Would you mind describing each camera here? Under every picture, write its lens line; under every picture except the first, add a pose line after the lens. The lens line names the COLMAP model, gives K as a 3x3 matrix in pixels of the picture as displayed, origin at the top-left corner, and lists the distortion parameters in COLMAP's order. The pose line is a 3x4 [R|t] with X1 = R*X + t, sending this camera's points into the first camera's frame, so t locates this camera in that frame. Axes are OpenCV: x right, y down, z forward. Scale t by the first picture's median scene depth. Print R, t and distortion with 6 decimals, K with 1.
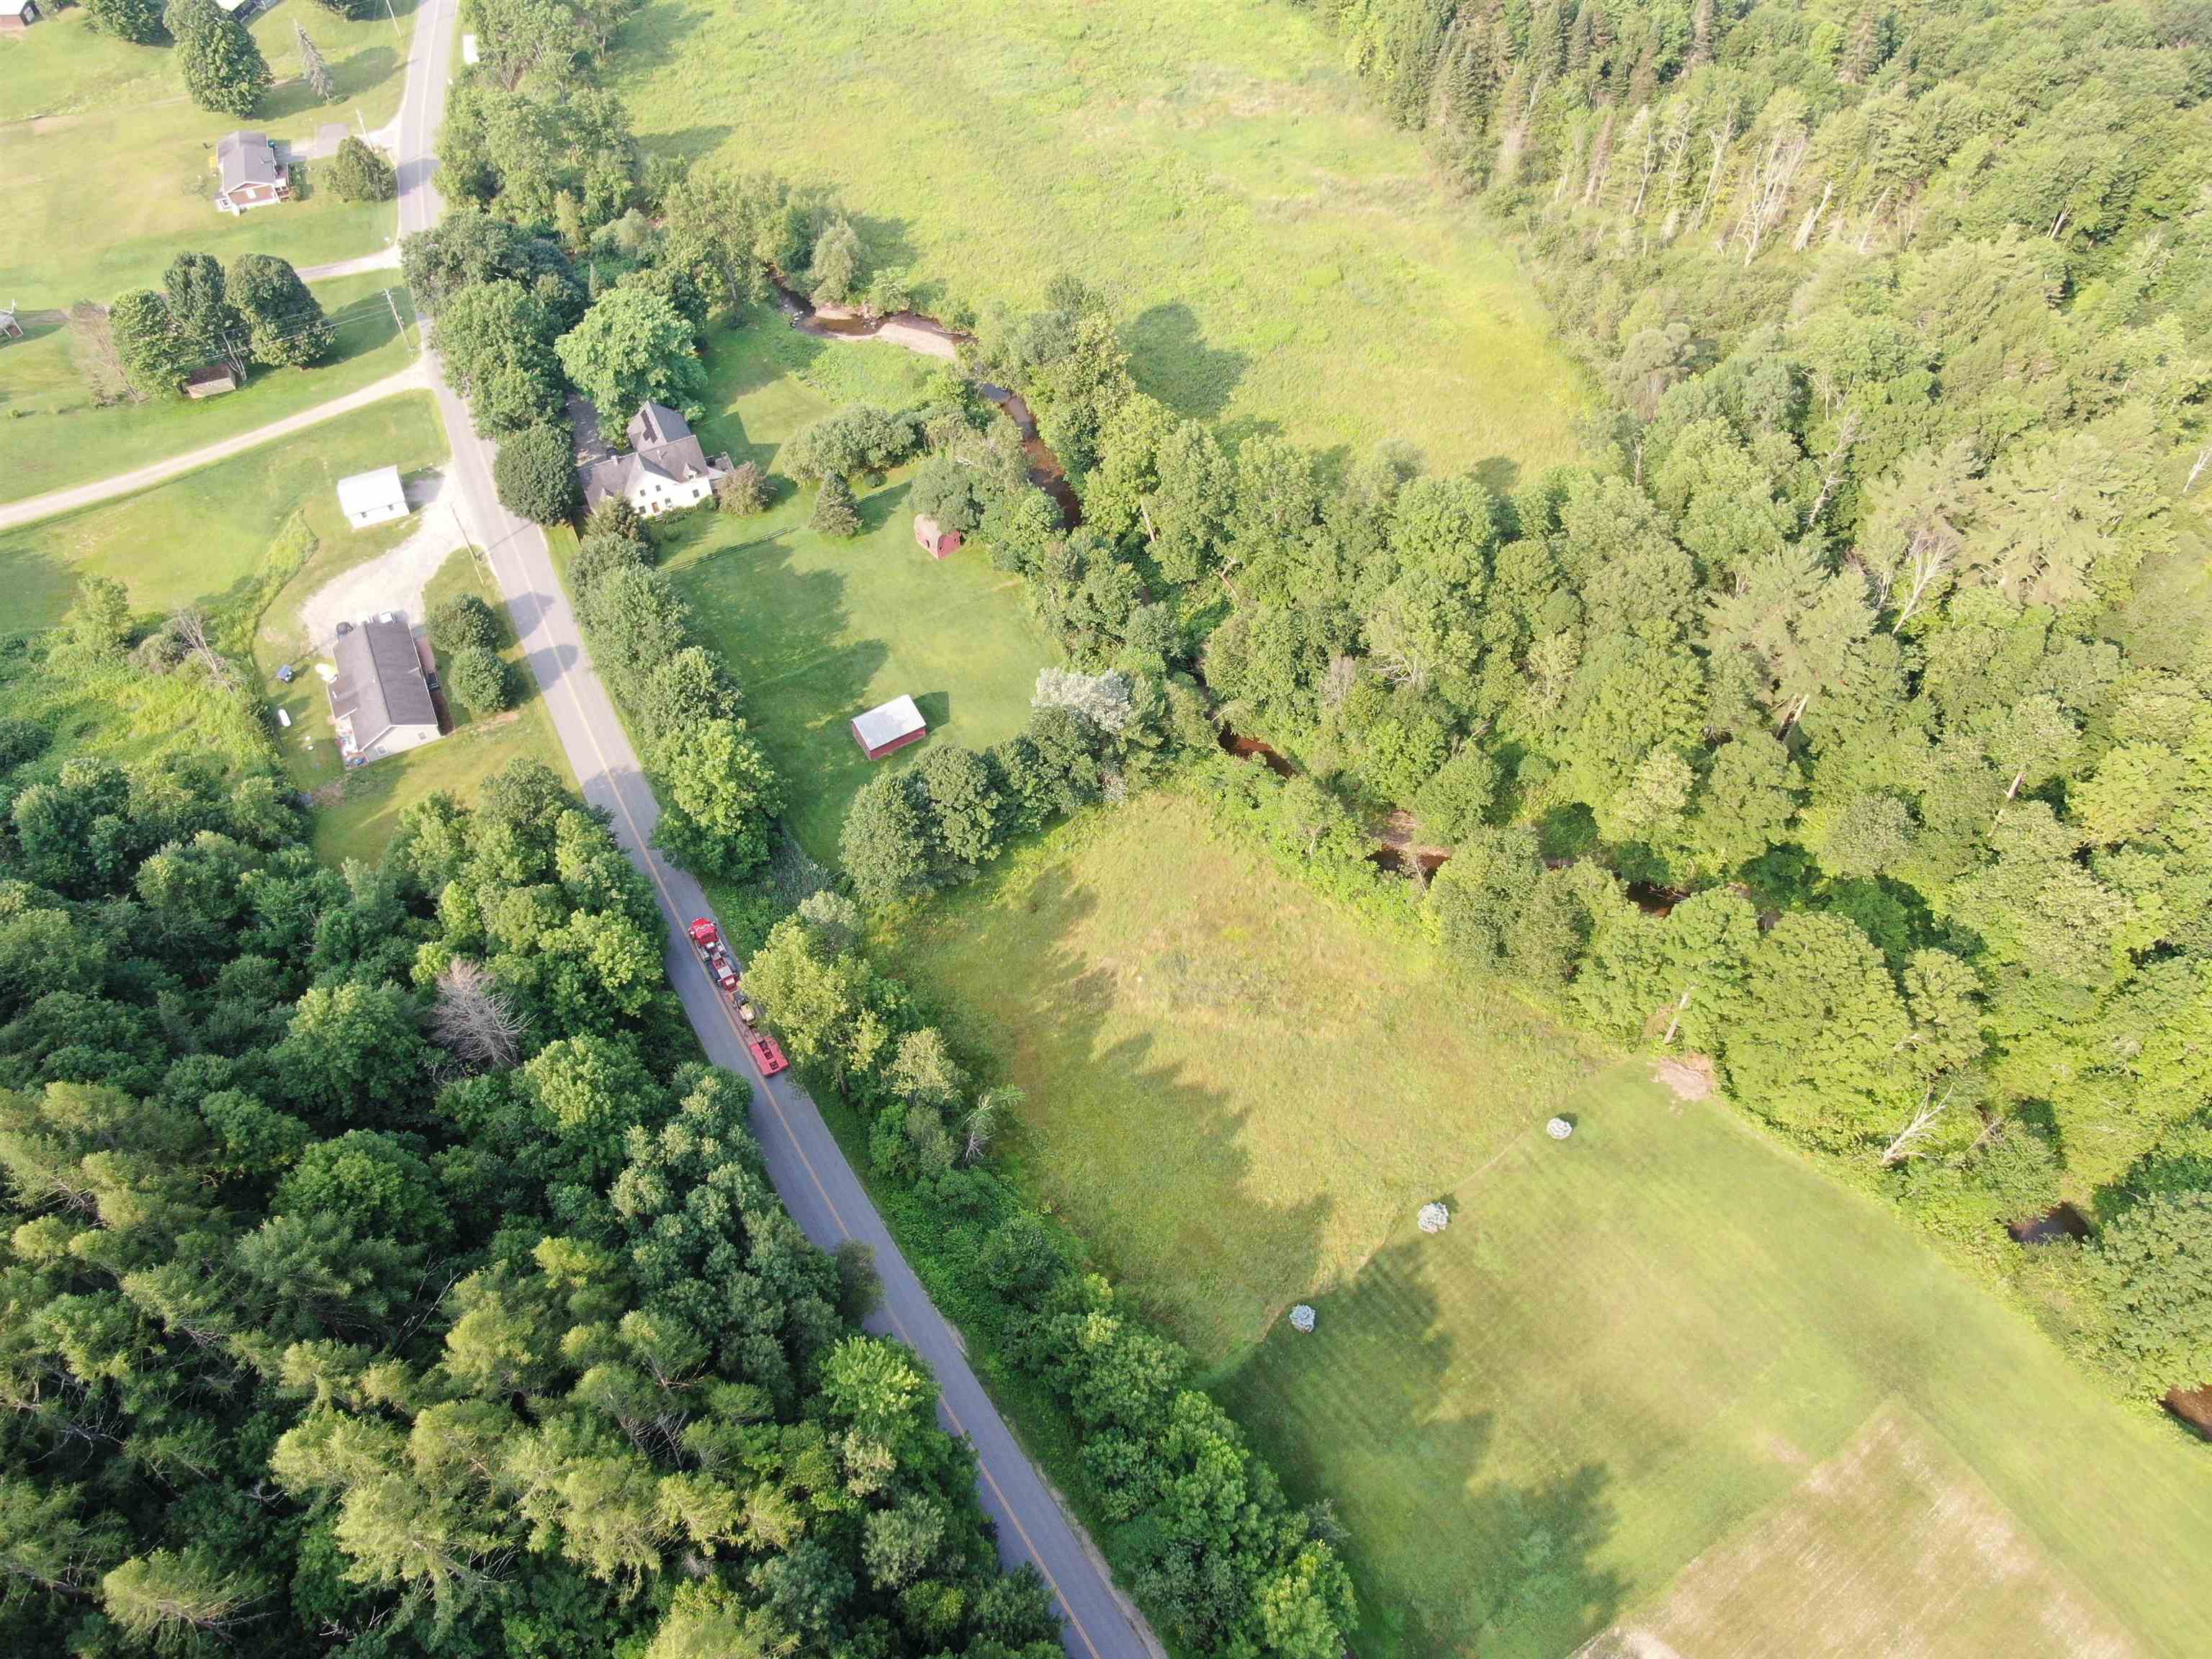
lens RADIAL K [[1588.3, 0, 1109.5], [0, 1588.3, 842.4], [0, 0, 1]] dist [-0.019324, 0.006080]
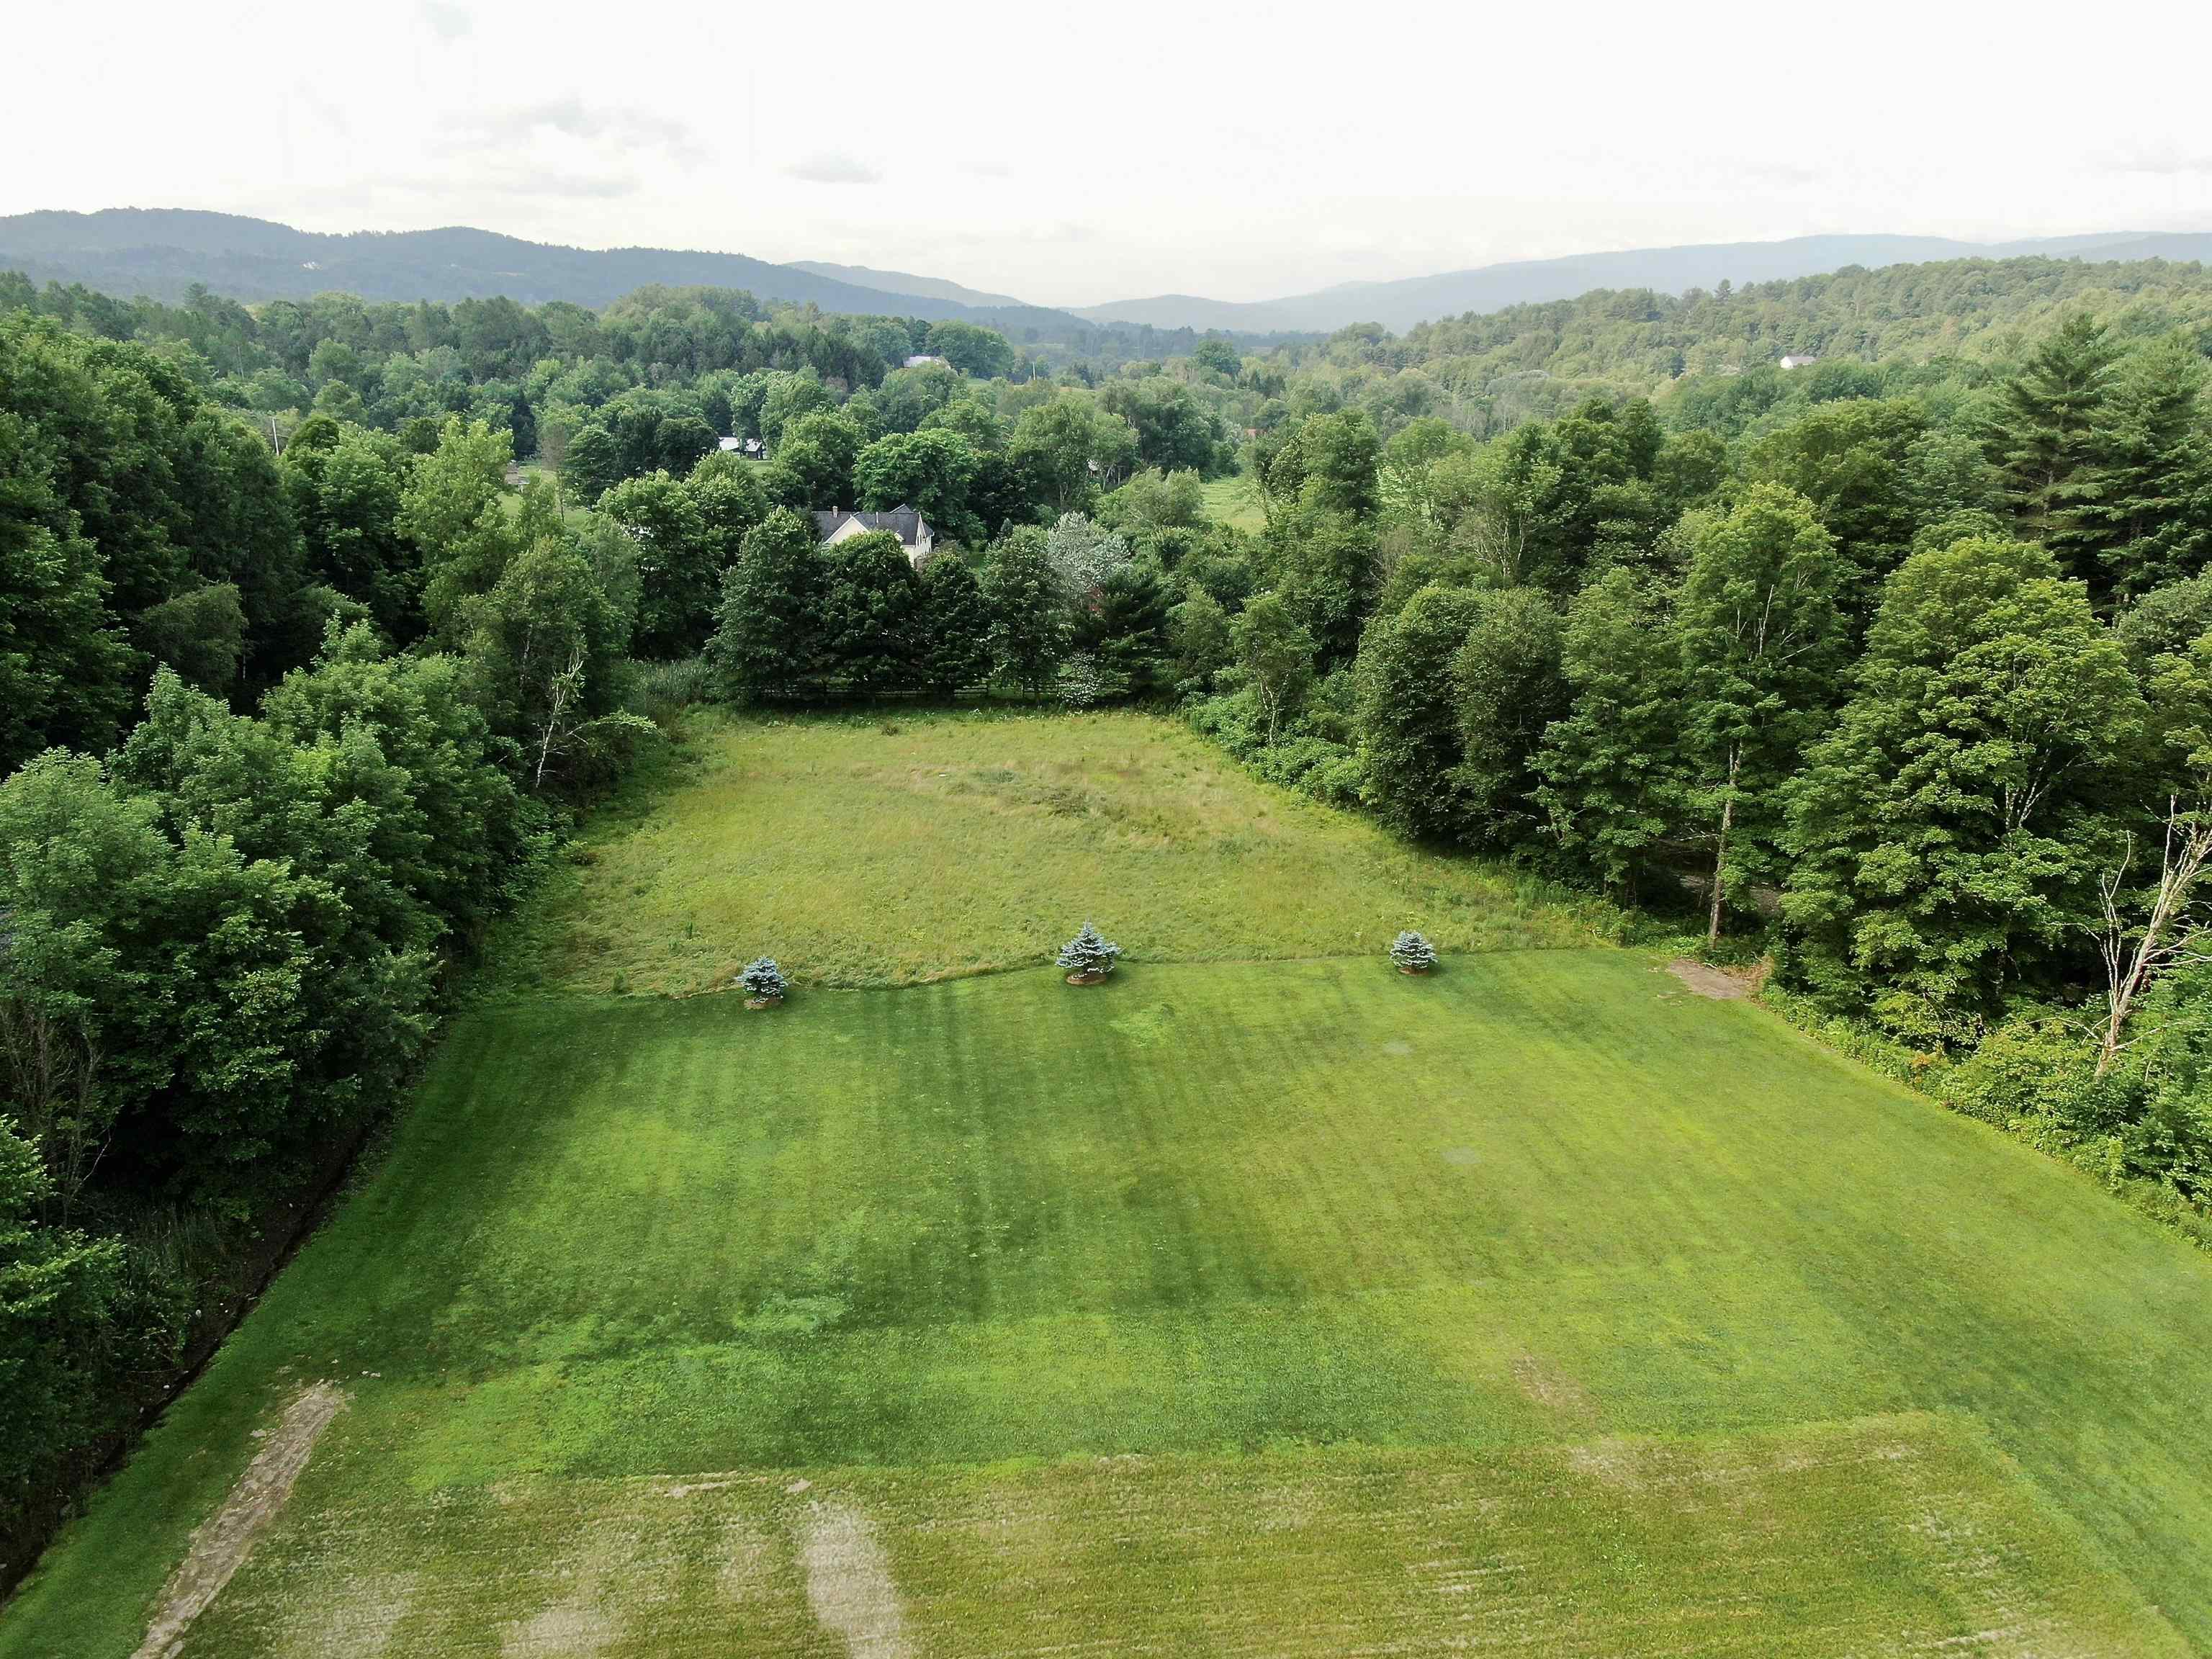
lens RADIAL K [[1588.3, 0, 1114.5], [0, 1588.3, 832.1], [0, 0, 1]] dist [-0.019324, 0.006080]
pose [[0.878269, 0.162477, -0.449716, 0.470192], [-0.394173, 0.778417, -0.488564, 0.487709], [0.270686, 0.606357, 0.747704, 0.624333]]
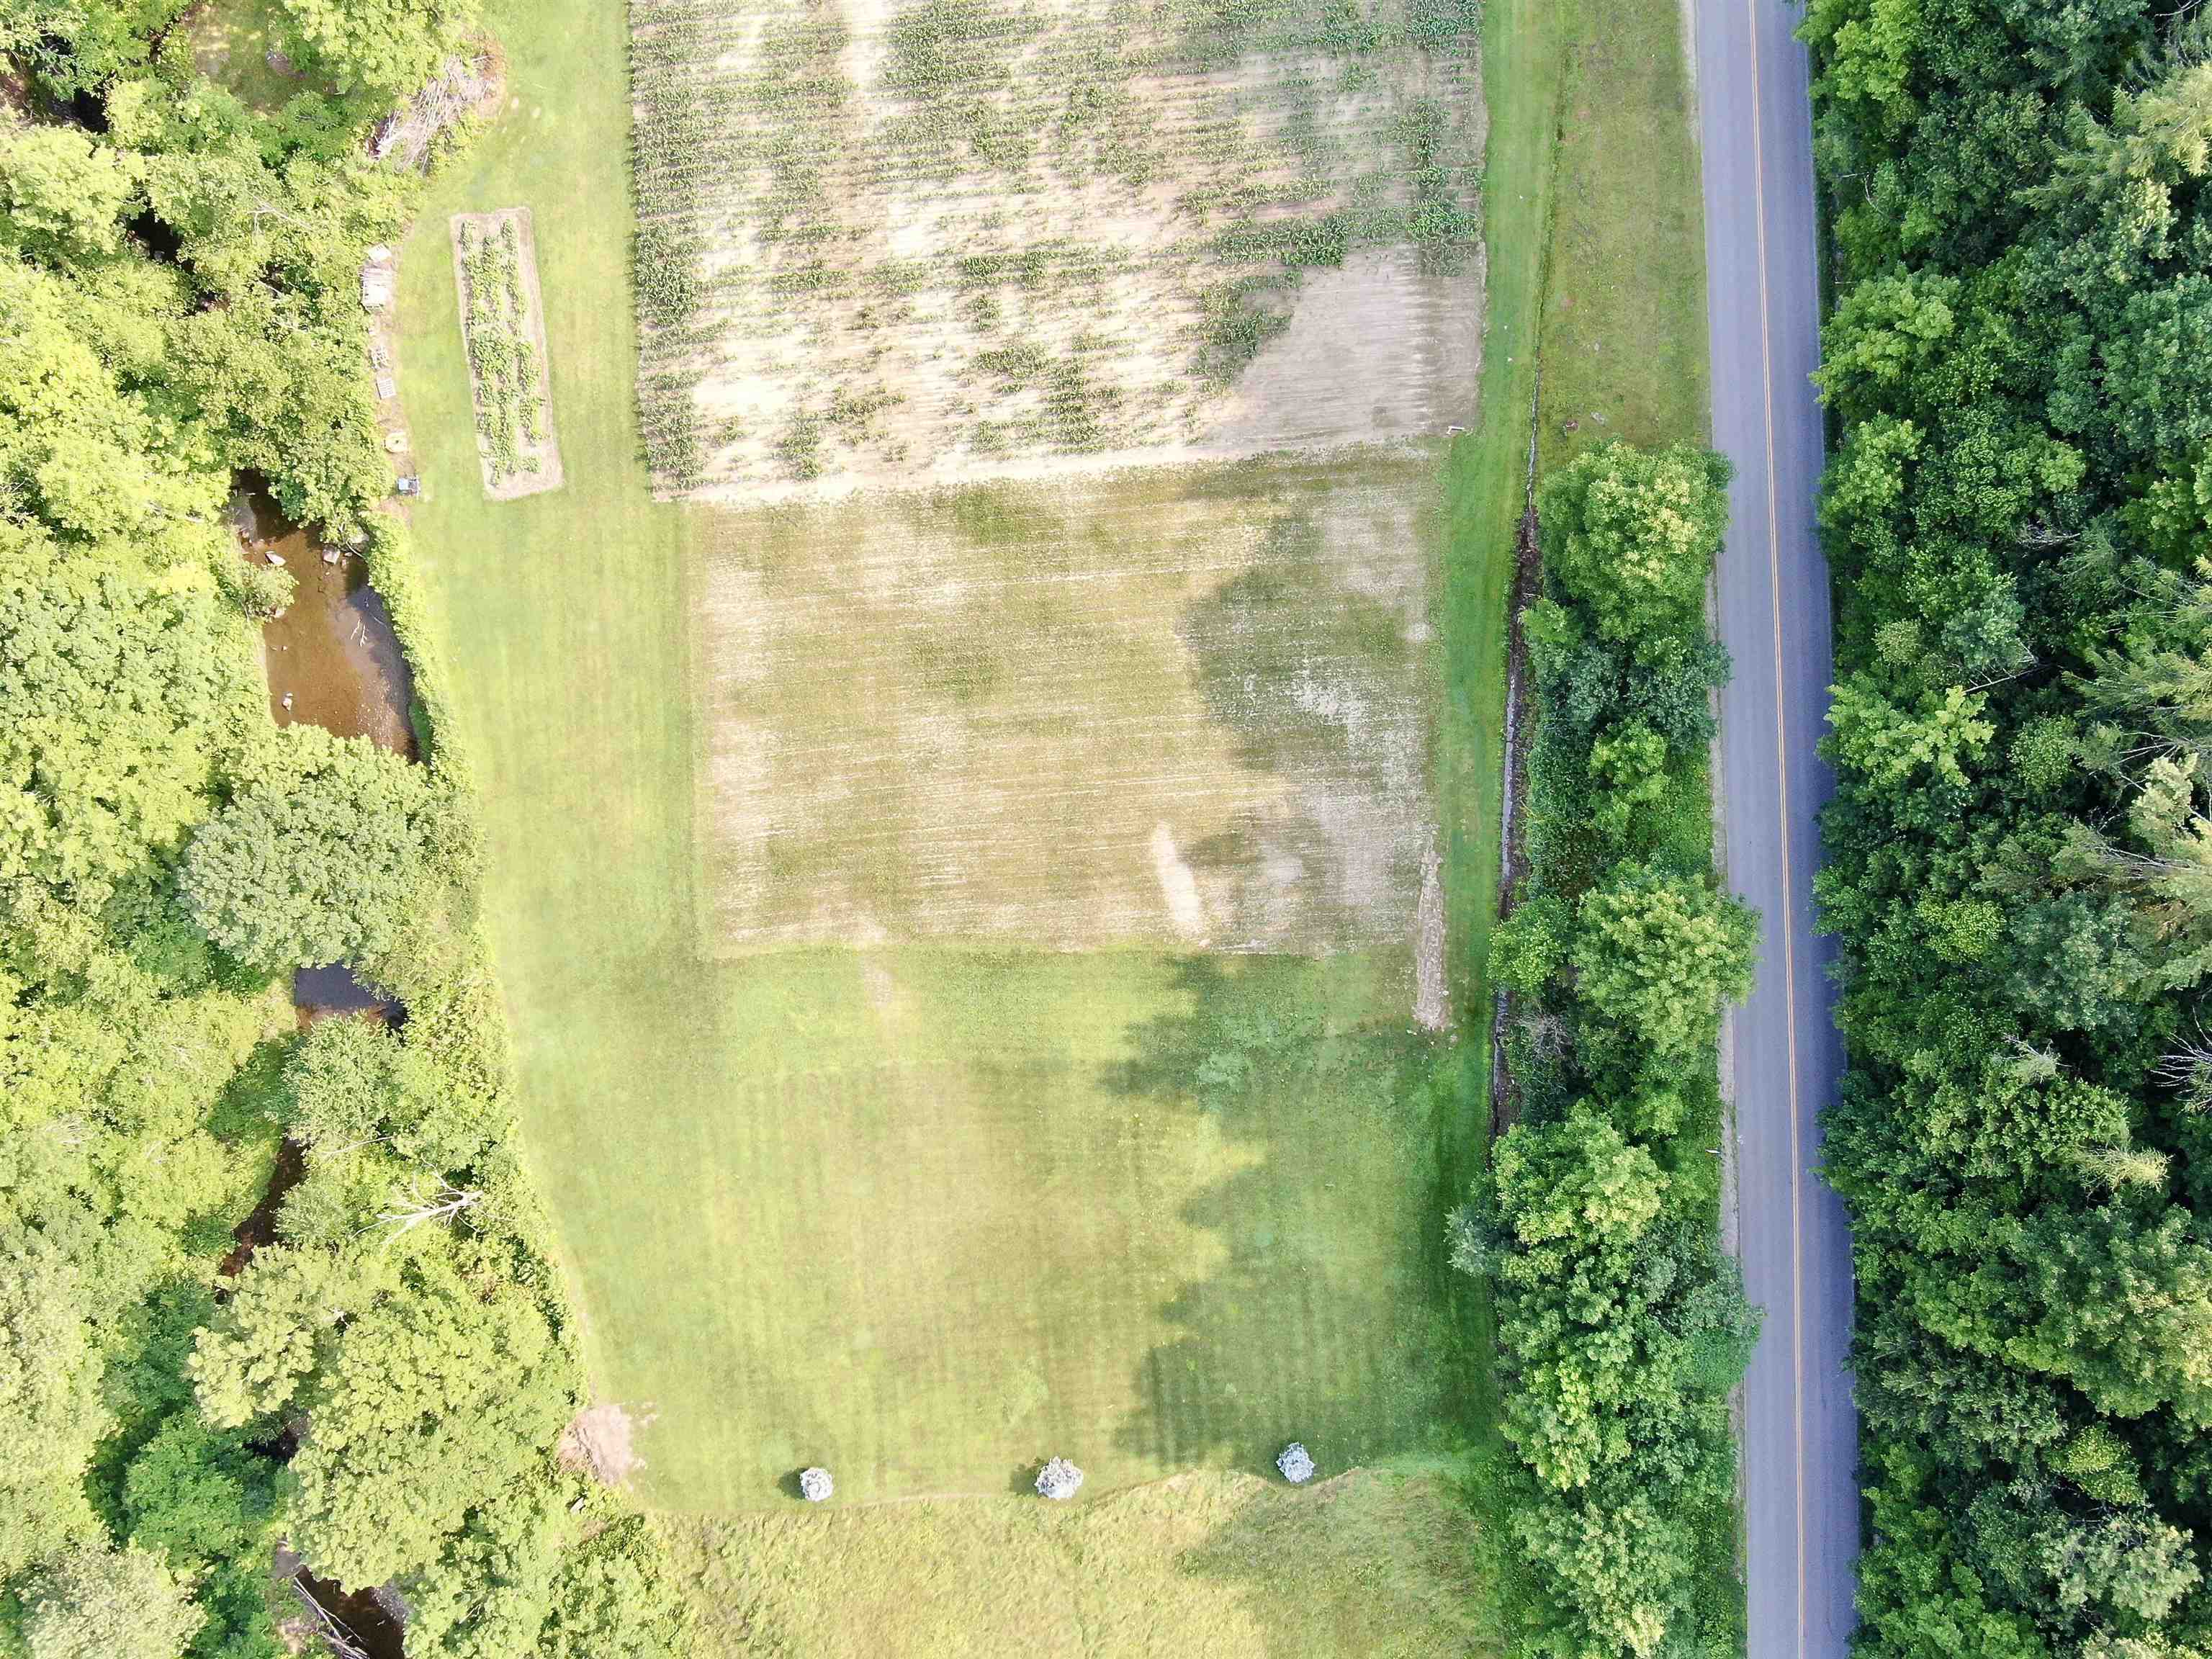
lens RADIAL K [[1885.2, 0, 1113.8], [0, 1885.2, 834.2], [0, 0, 1]] dist [-0.008529, 0.011091]
pose [[-0.845066, -0.532582, 0.047114, 0.317297], [0.457924, -0.675476, 0.577960, -0.047586], [-0.275987, 0.509989, 0.814704, 0.168942]]
